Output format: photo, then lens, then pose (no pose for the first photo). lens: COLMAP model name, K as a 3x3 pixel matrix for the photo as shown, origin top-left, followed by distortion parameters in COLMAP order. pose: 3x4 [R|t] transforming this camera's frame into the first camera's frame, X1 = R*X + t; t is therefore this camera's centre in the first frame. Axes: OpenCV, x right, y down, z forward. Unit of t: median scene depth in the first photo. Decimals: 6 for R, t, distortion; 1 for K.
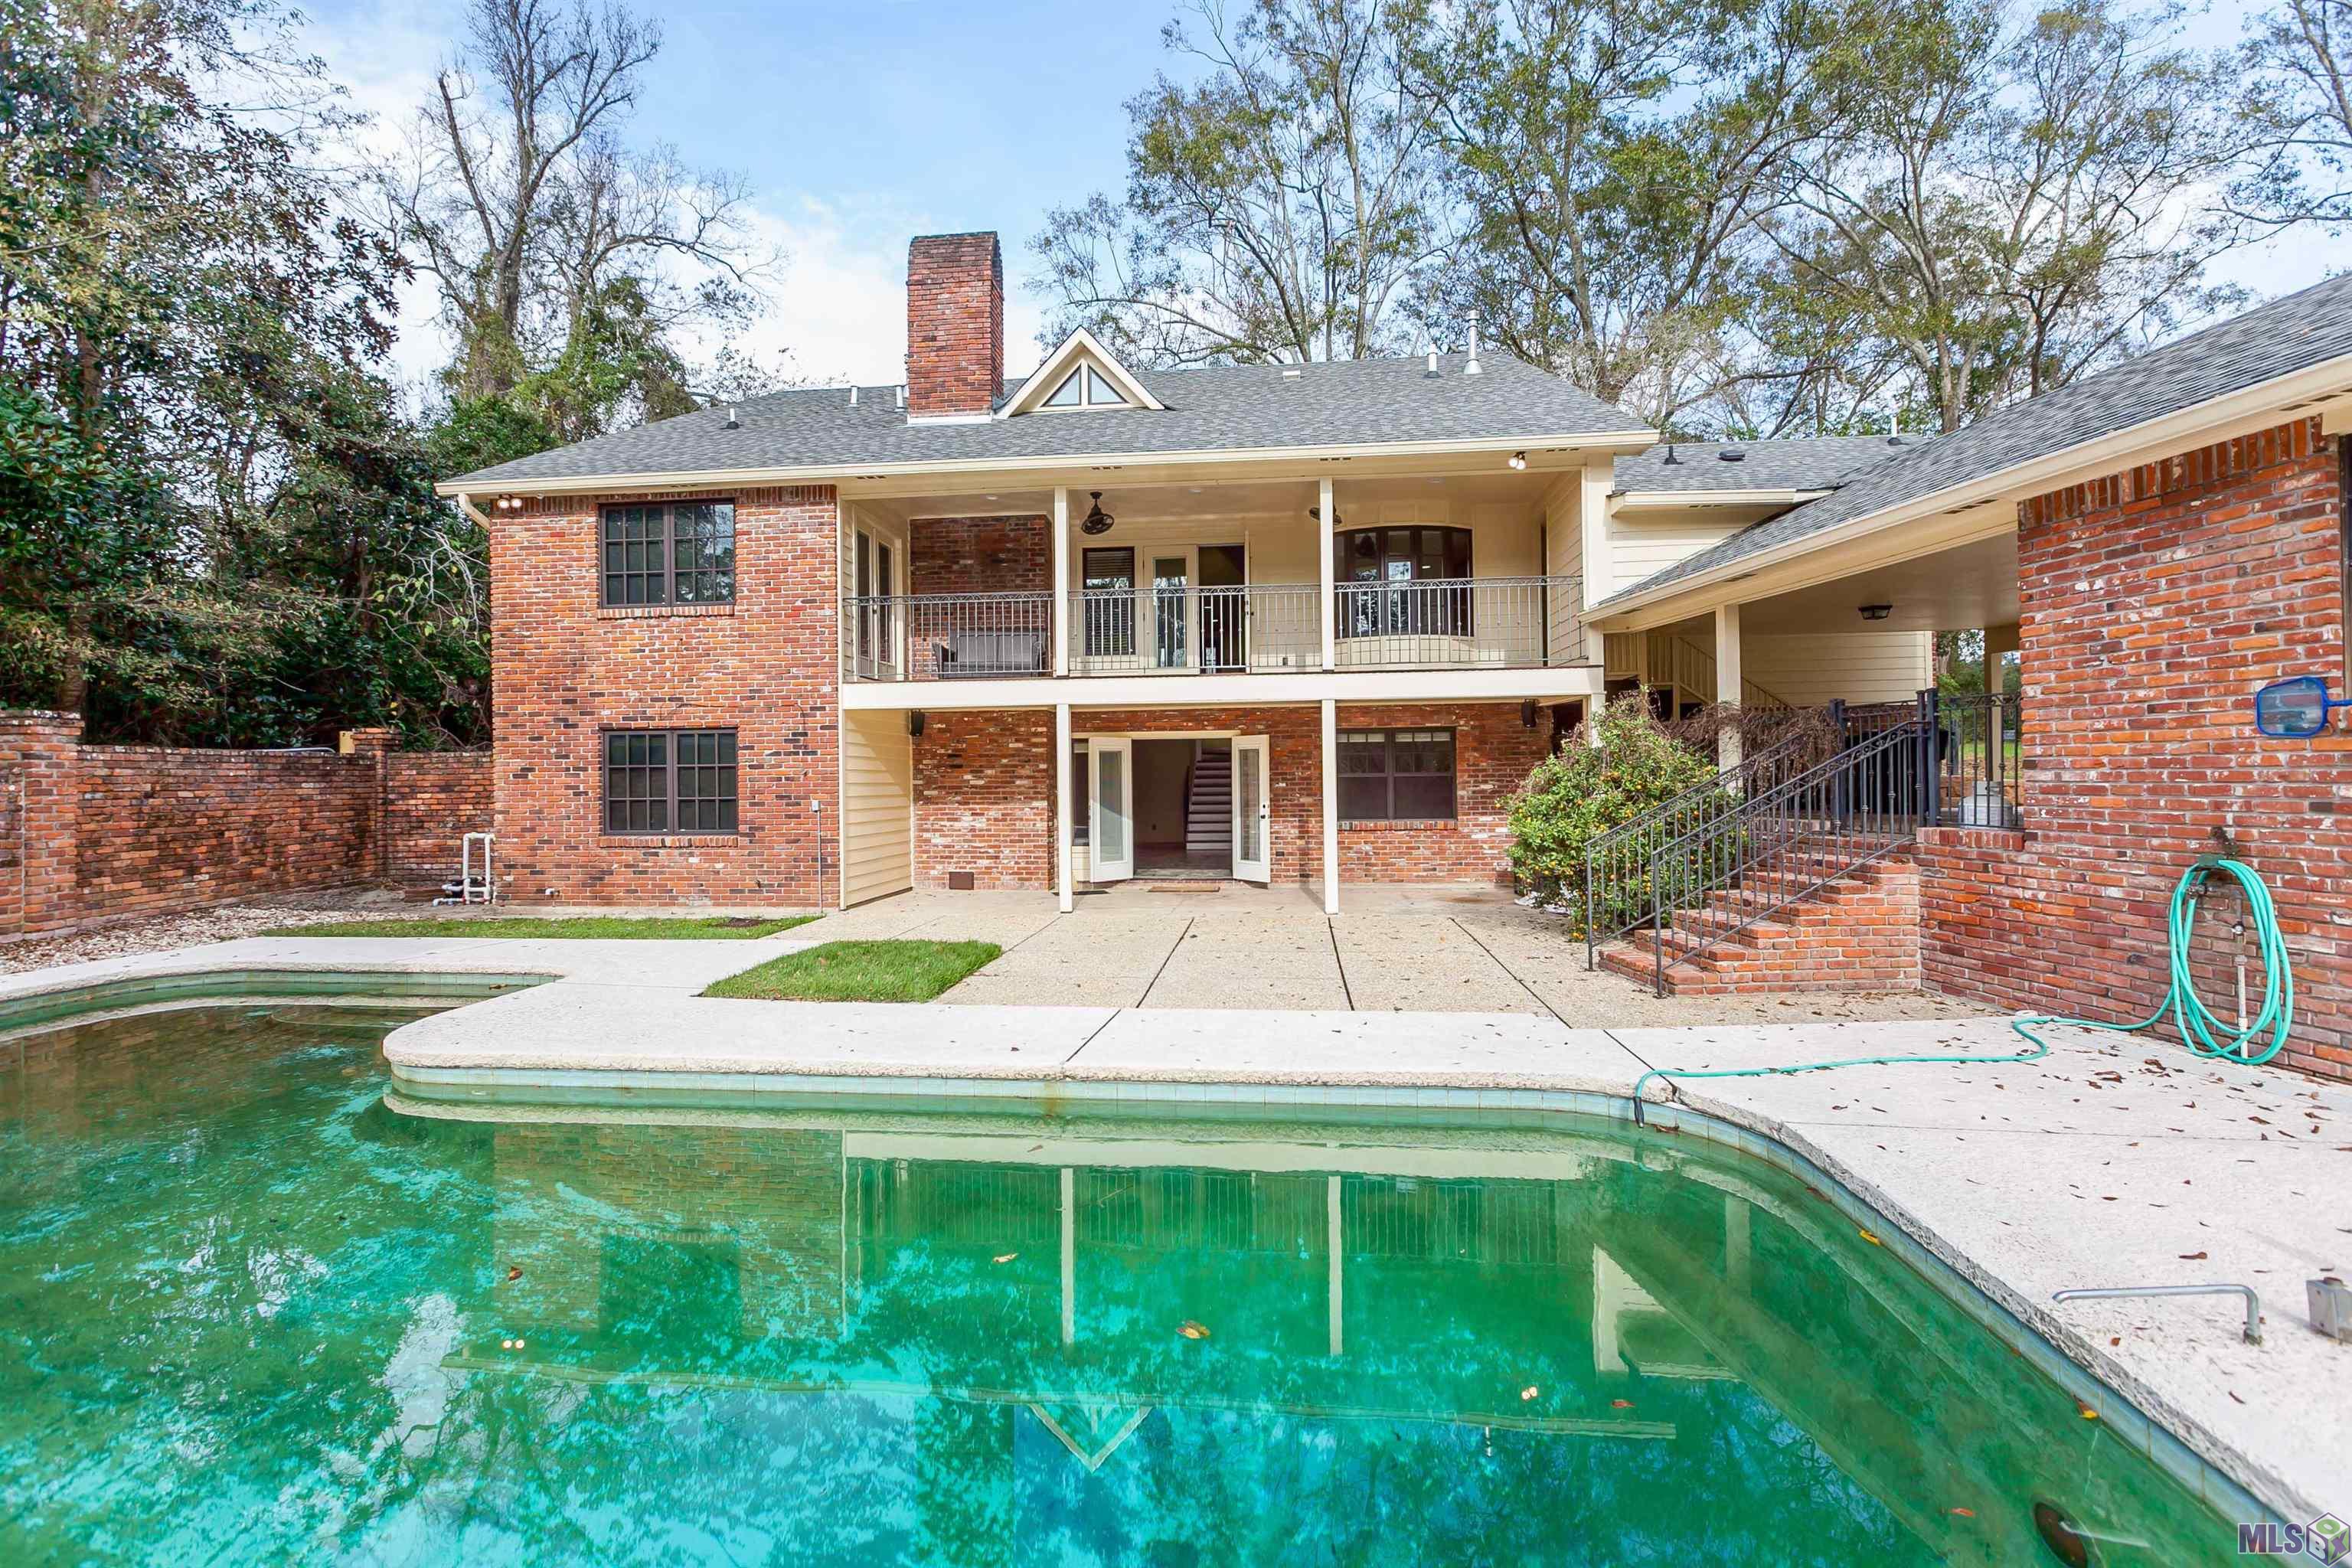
lens RADIAL K [[1077.9, 0, 1174.7], [0, 1077.9, 772.3], [0, 0, 1]] dist [0.003192, 0.000181]
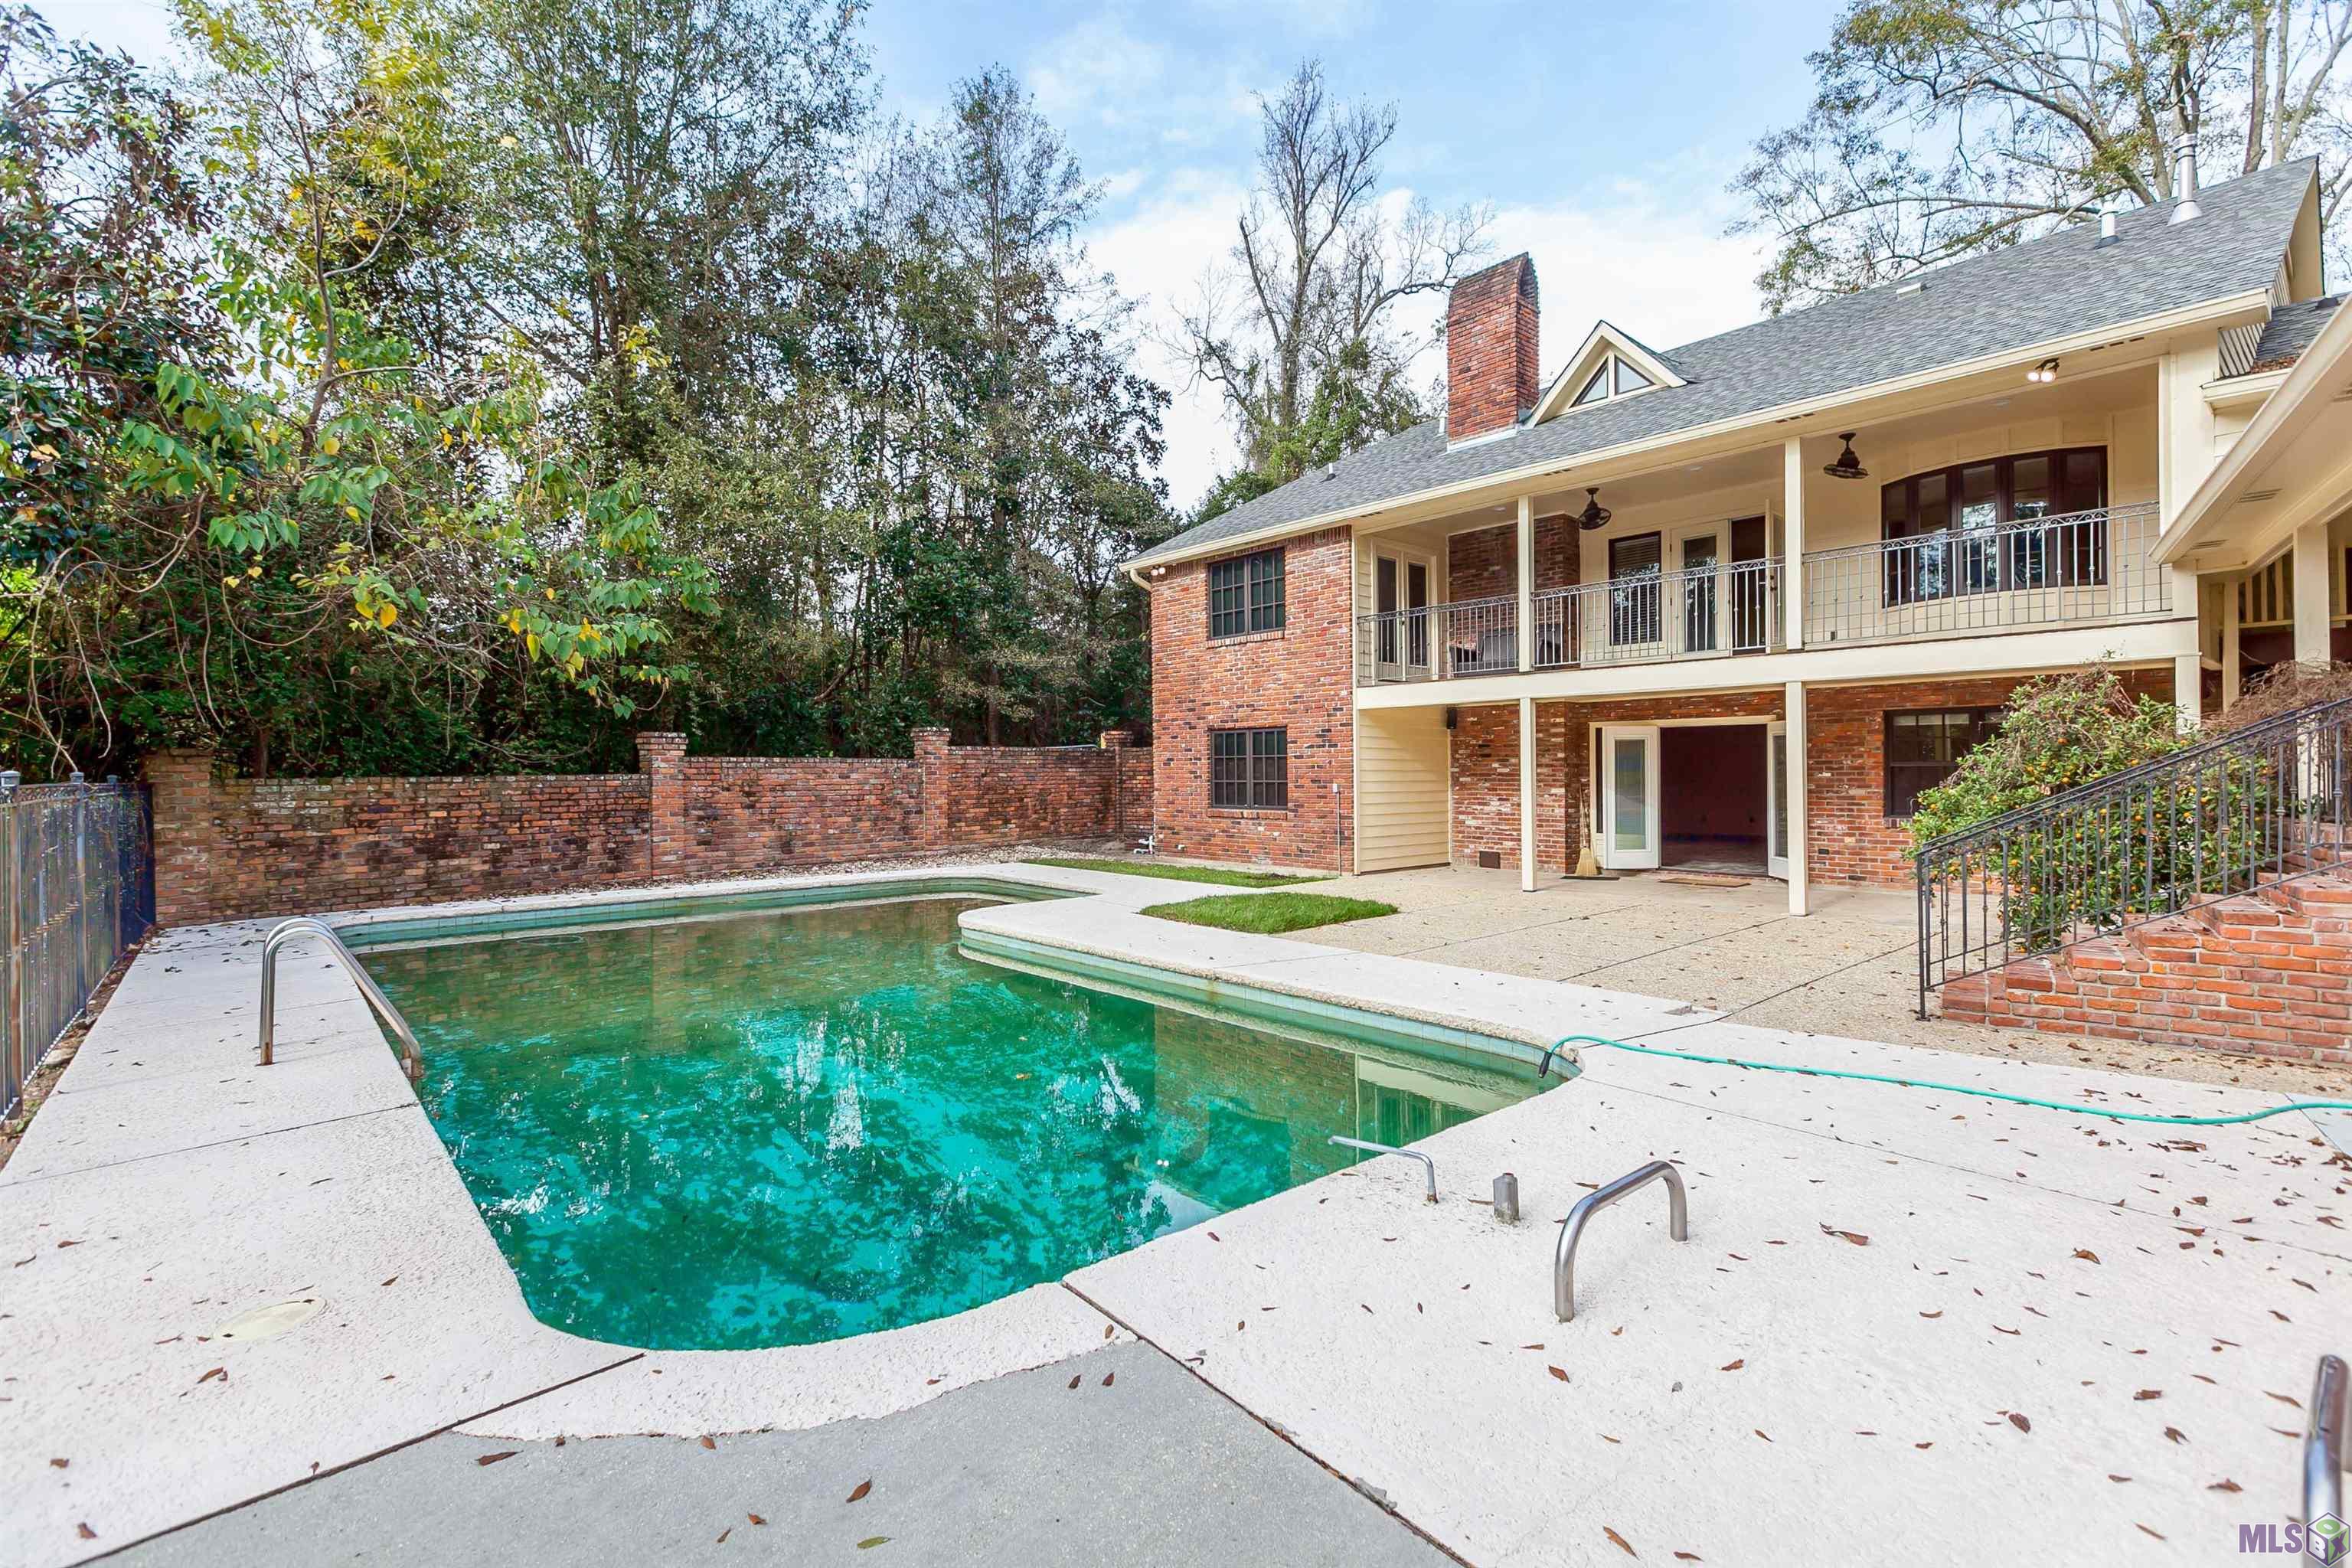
lens RADIAL K [[1074.6, 0, 1149.1], [0, 1074.6, 772.2], [0, 0, 1]] dist [0.000595, -0.000534]
pose [[0.727303, 0.006293, -0.686288, 0.340270], [0.001983, 0.999935, 0.011271, -0.001707], [0.686314, -0.009558, 0.727242, -0.035970]]
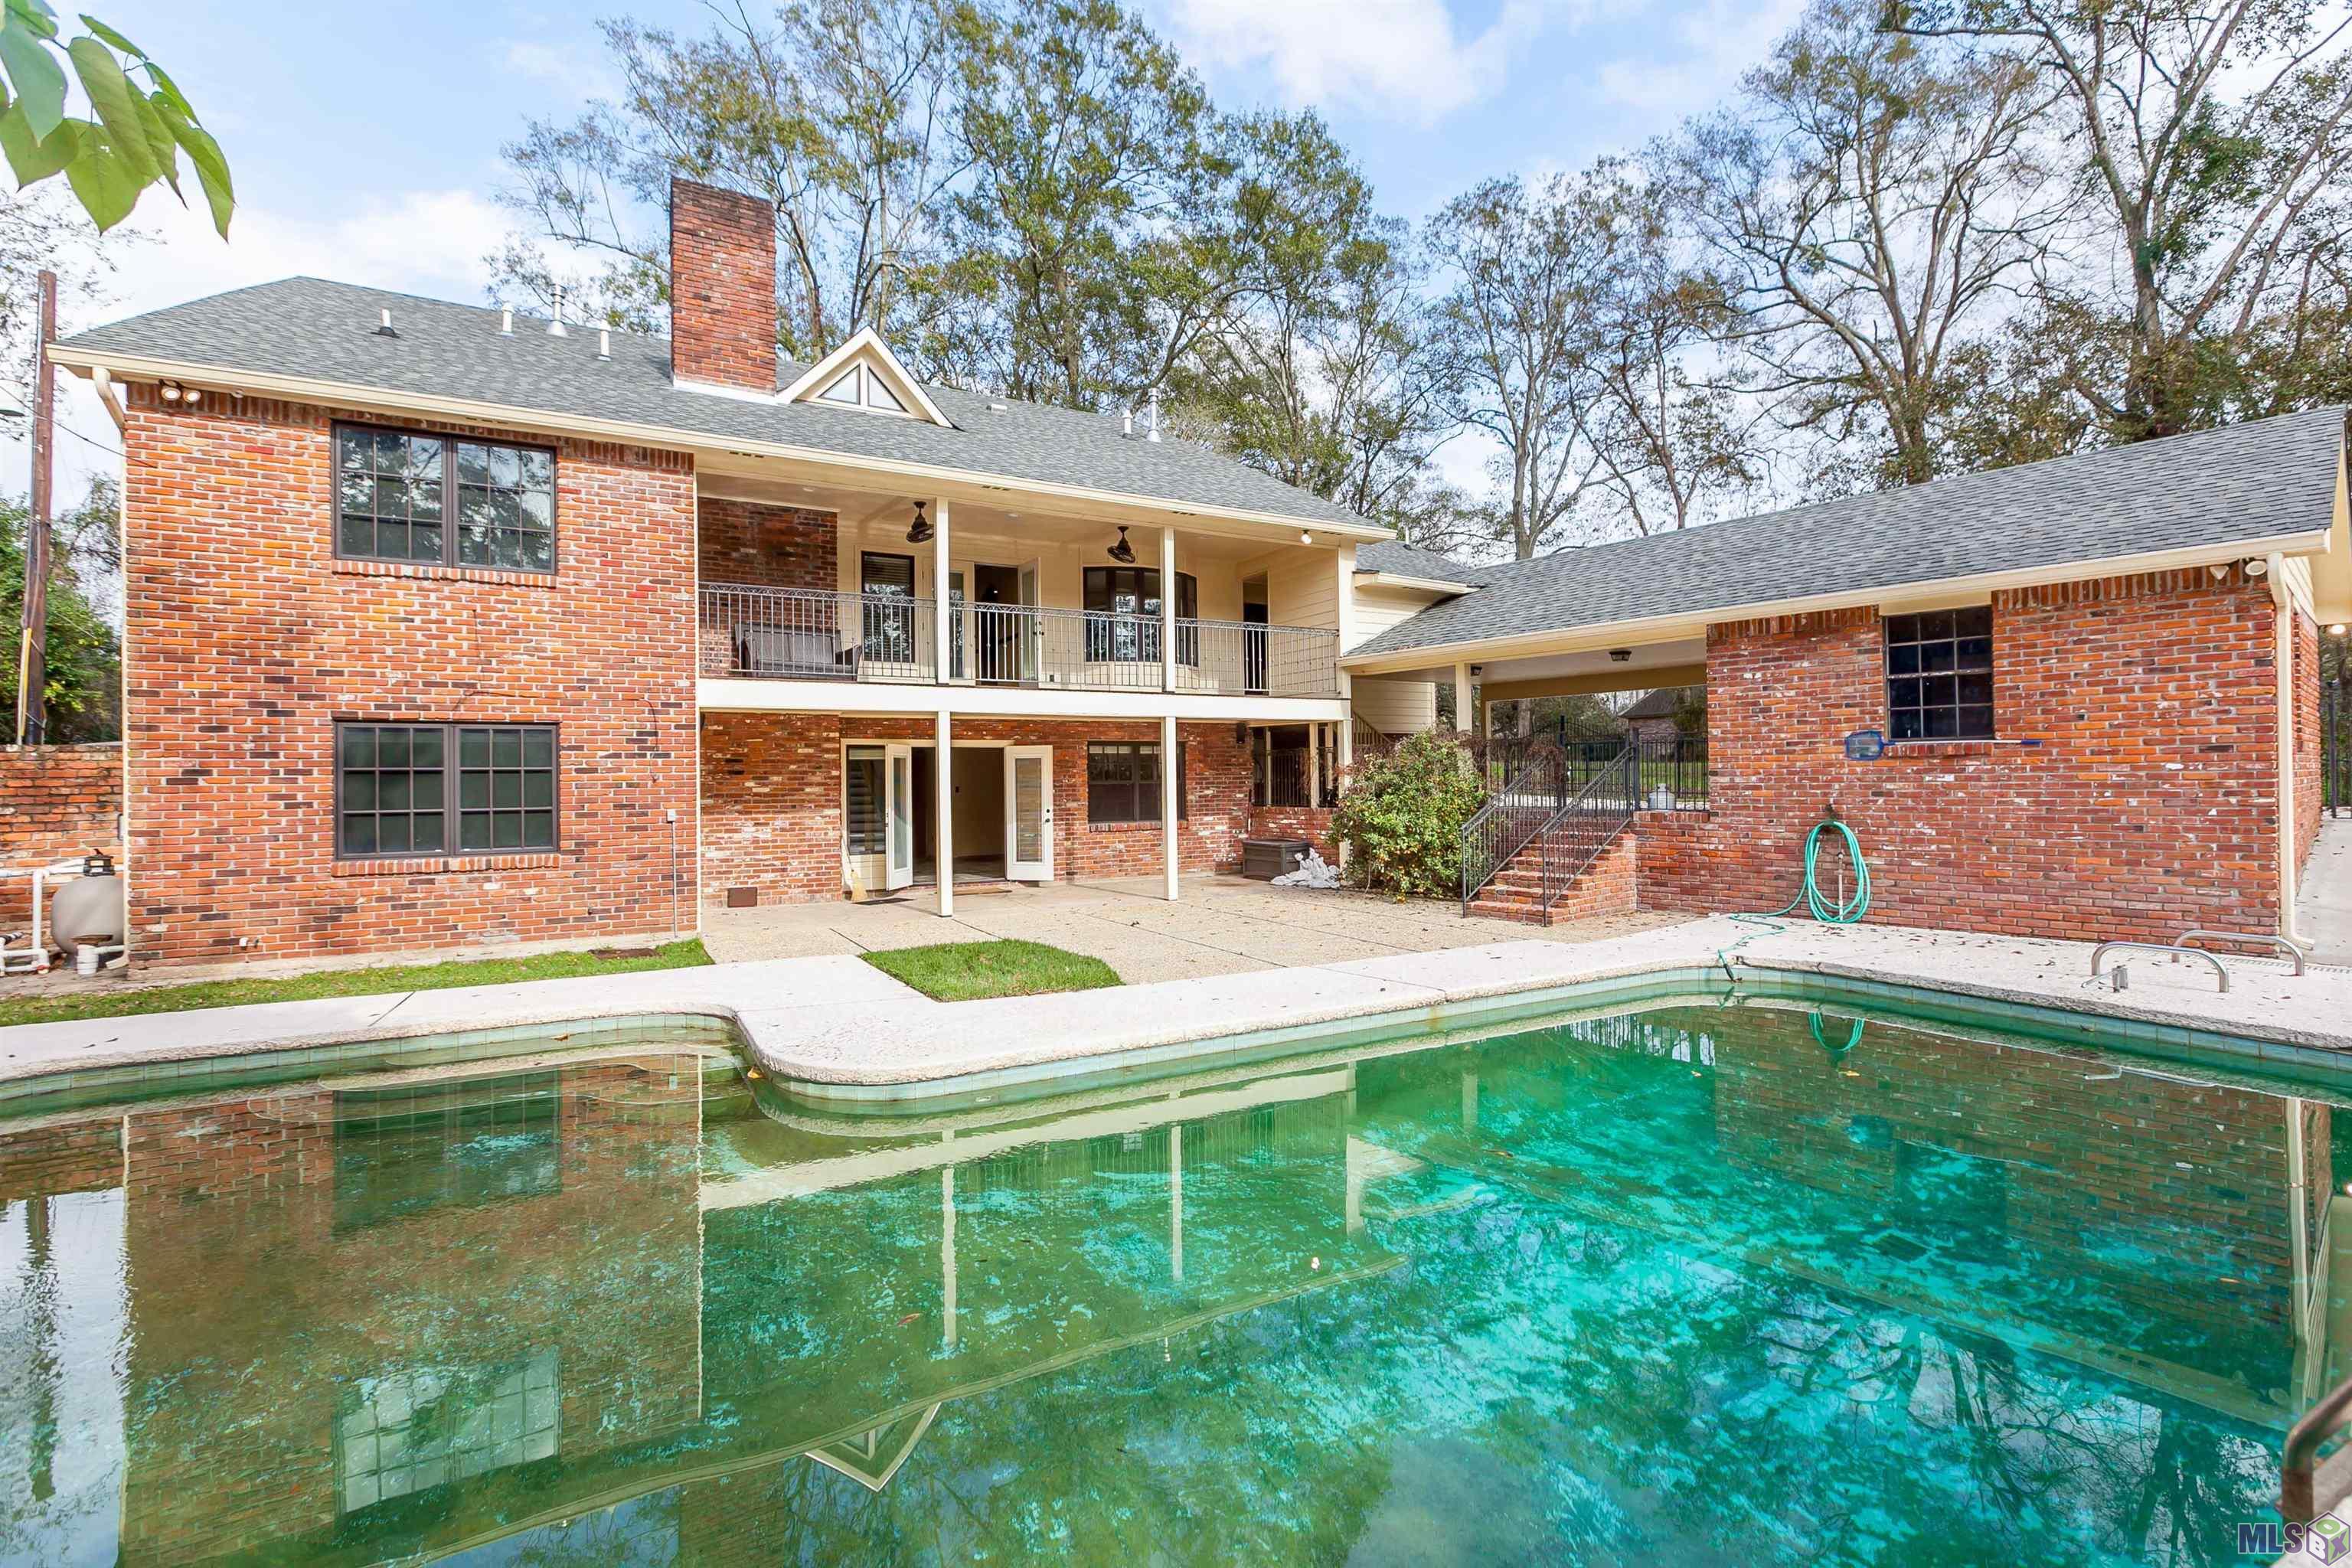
lens RADIAL K [[1069.3, 0, 1176.0], [0, 1069.3, 784.0], [0, 0, 1]] dist [-0.003041, 0.000008]
pose [[0.808839, 0.000399, 0.588030, -0.492730], [0.000305, 0.999999, -0.001098, 0.006148], [-0.588030, 0.001068, 0.808838, 0.053786]]
